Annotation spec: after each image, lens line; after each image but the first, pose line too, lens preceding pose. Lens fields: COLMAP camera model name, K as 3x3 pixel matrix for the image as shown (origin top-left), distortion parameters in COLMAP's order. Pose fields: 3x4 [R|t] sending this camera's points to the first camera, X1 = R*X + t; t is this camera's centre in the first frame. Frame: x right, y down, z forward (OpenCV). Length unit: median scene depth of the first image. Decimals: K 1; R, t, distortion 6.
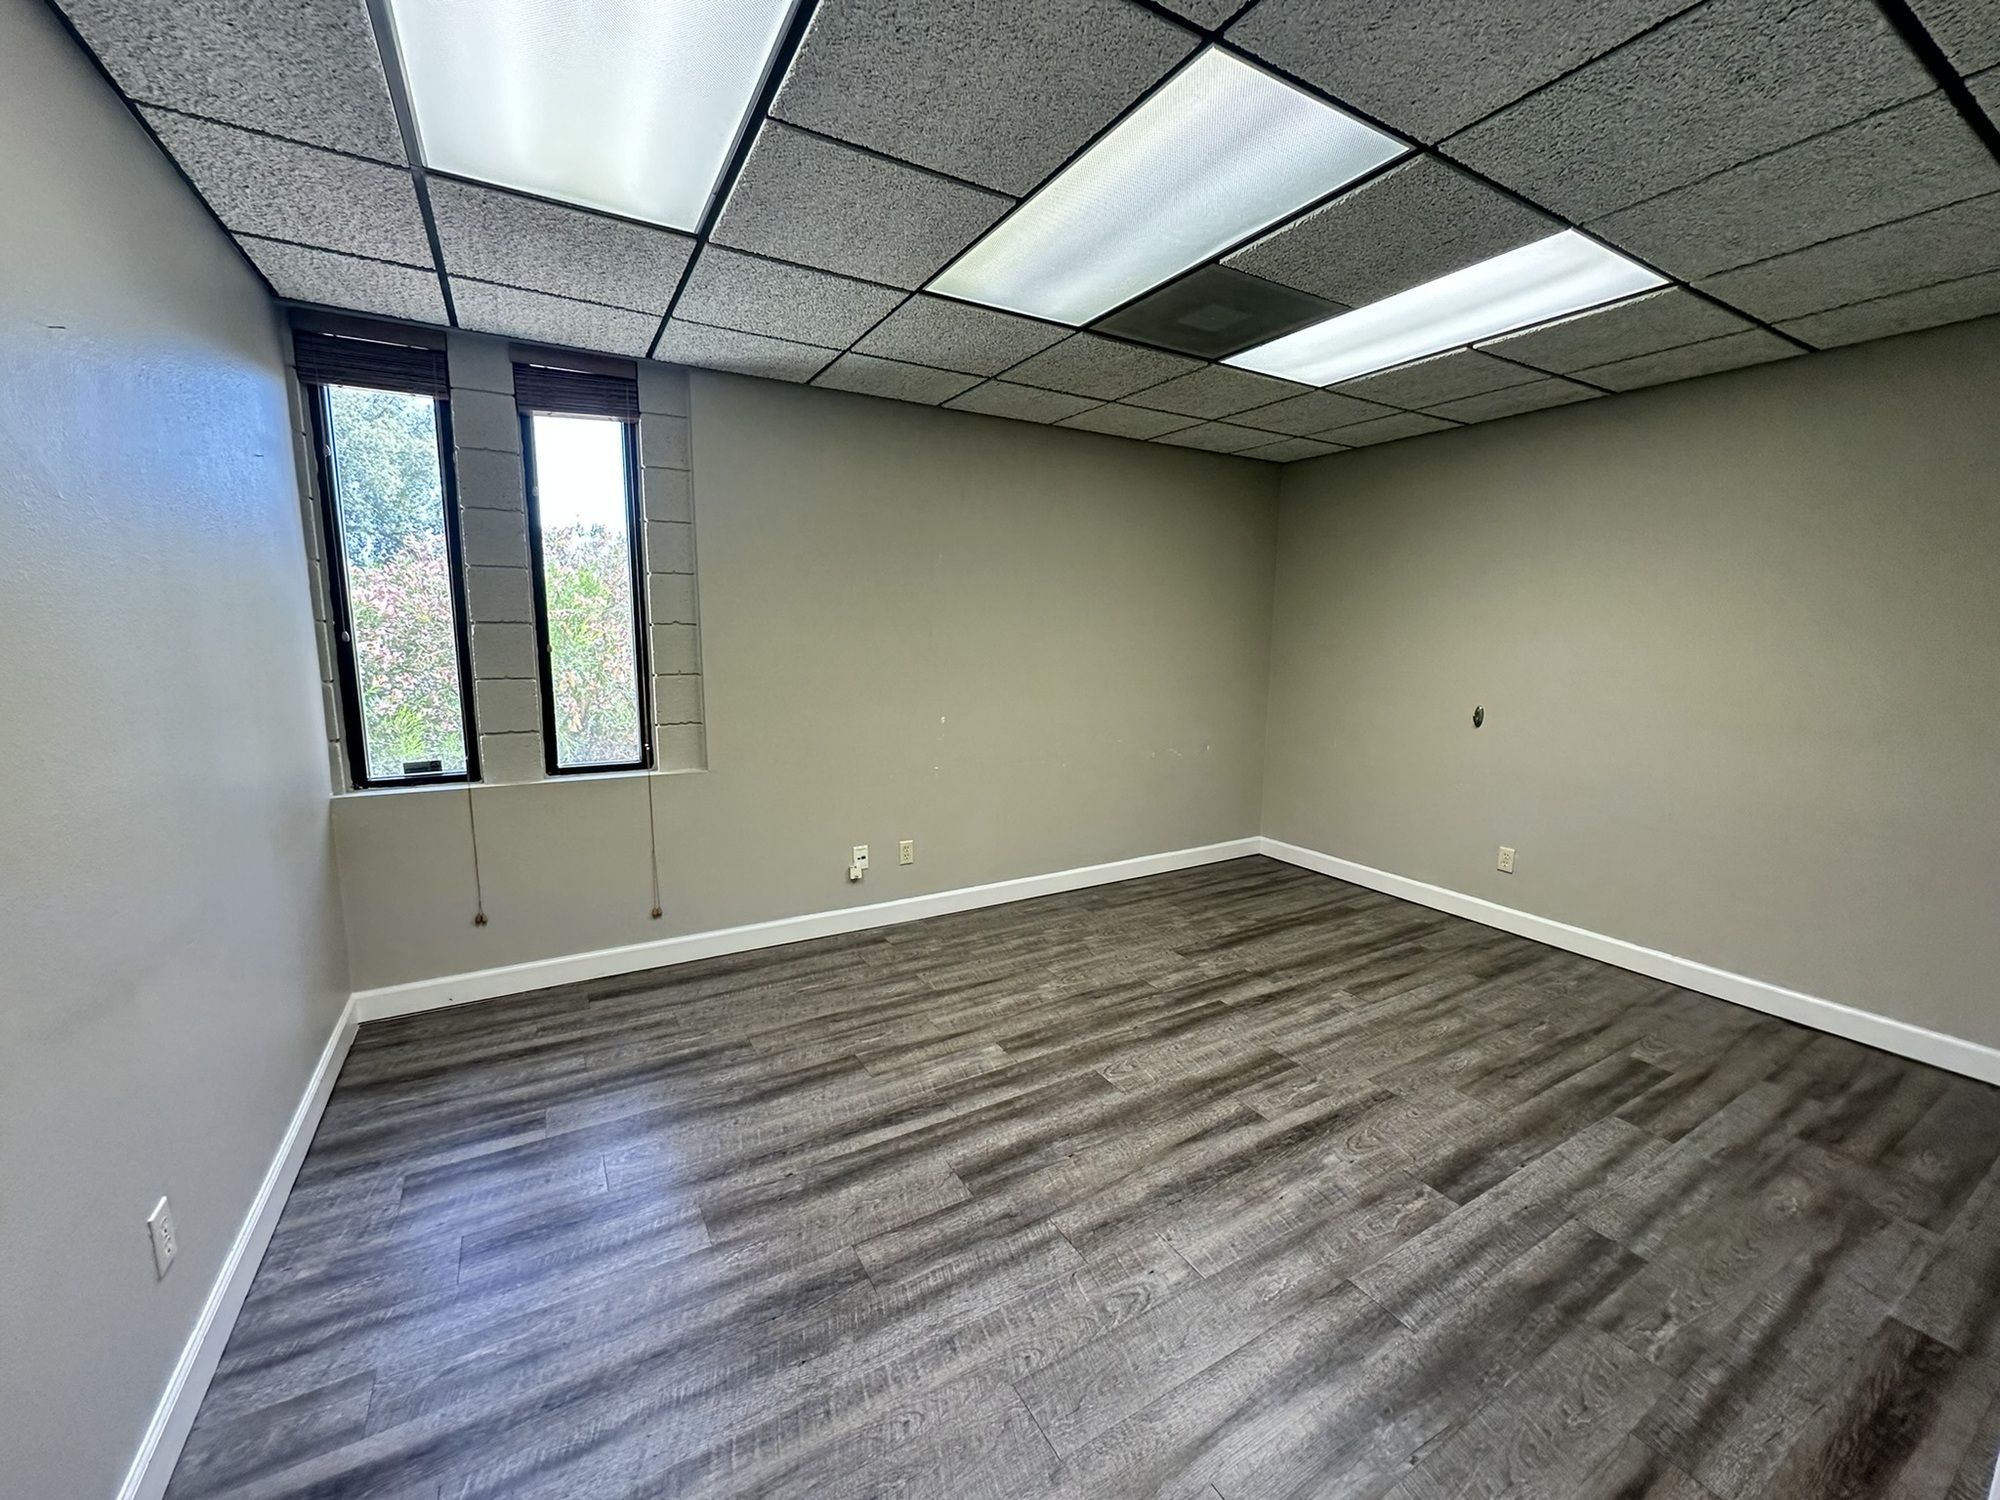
lens RADIAL K [[799.4, 0, 1000.0], [0, 799.4, 750.0], [0, 0, 1]] dist [-0.001492, 0.000272]
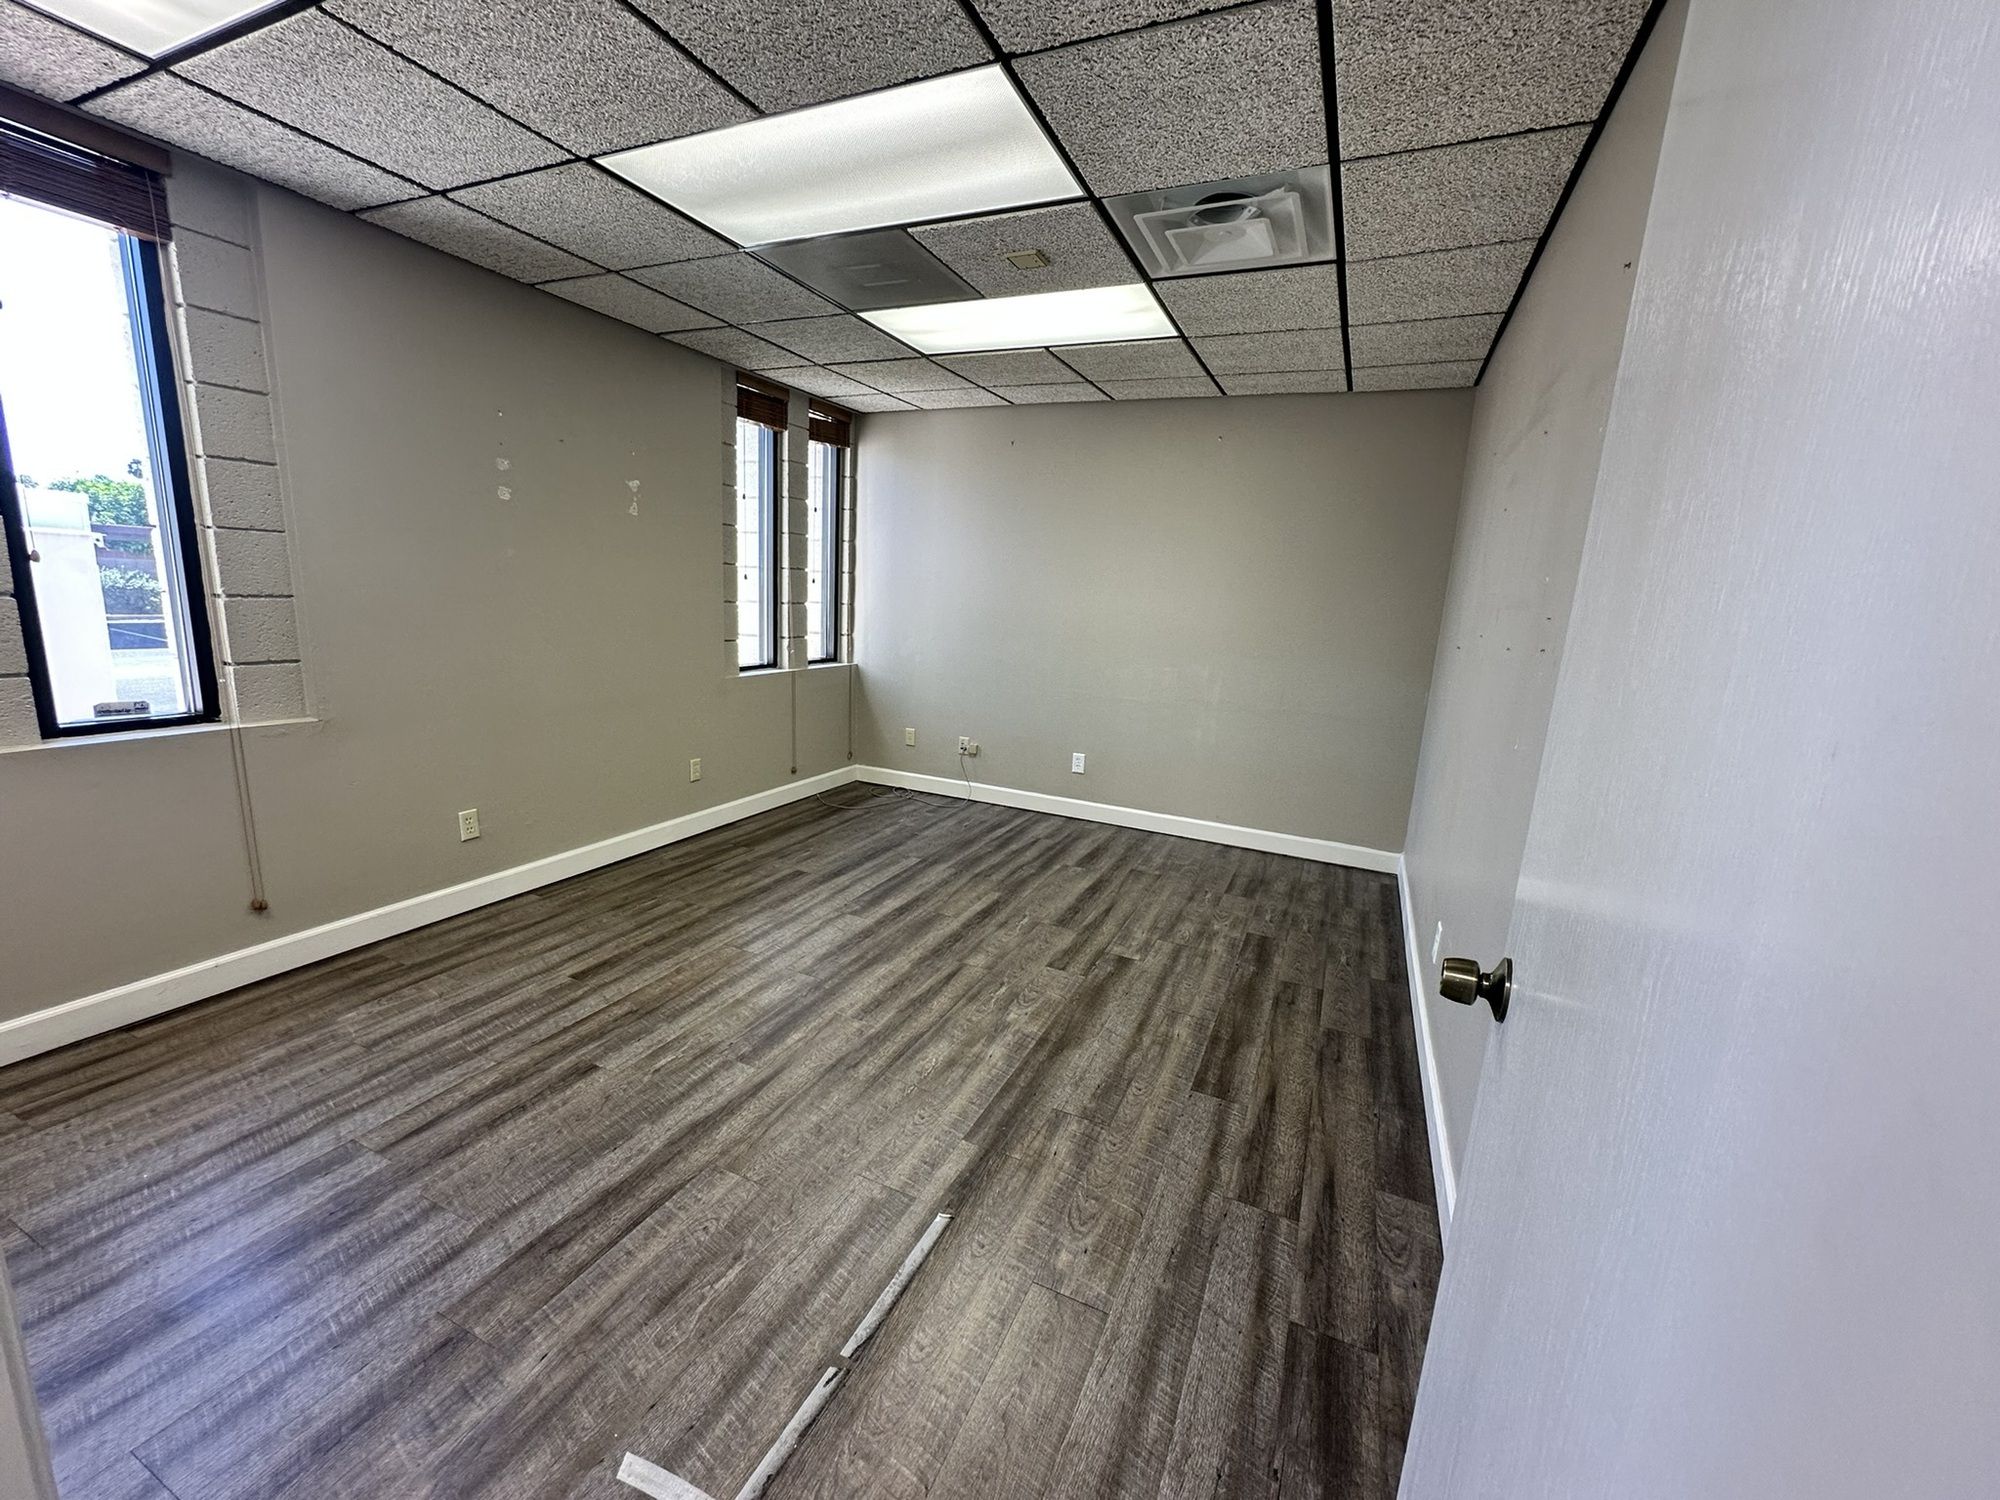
lens RADIAL K [[799.4, 0, 1000.0], [0, 799.4, 750.0], [0, 0, 1]] dist [-0.001492, 0.000272]
pose [[0.827860, -0.063516, 0.557328, -0.257196], [0.023618, 0.996634, 0.078498, 0.011097], [-0.560438, -0.051822, 0.826573, -0.006335]]
